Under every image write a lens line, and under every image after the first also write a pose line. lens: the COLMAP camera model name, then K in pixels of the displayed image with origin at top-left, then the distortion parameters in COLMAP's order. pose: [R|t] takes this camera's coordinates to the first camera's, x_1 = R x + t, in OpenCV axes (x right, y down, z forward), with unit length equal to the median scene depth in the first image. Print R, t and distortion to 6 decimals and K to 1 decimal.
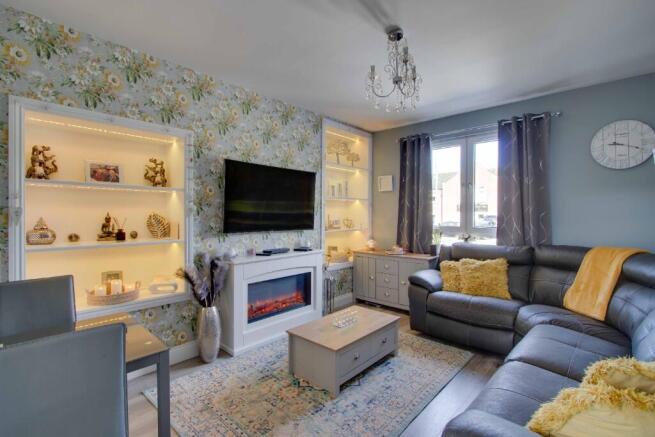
lens RADIAL K [[310.7, 0, 327.5], [0, 310.7, 216.0], [0, 0, 1]] dist [-0.014868, 0.000236]
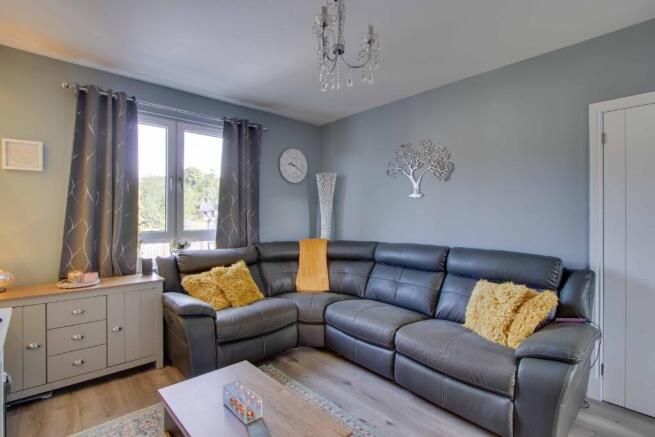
lens RADIAL K [[310.7, 0, 327.5], [0, 310.7, 216.0], [0, 0, 1]] dist [-0.014868, 0.000236]
pose [[0.076158, -0.001265, 0.997095, -0.340940], [0.005362, 0.999985, 0.000859, -0.003479], [-0.997081, 0.005281, 0.076163, 0.569794]]
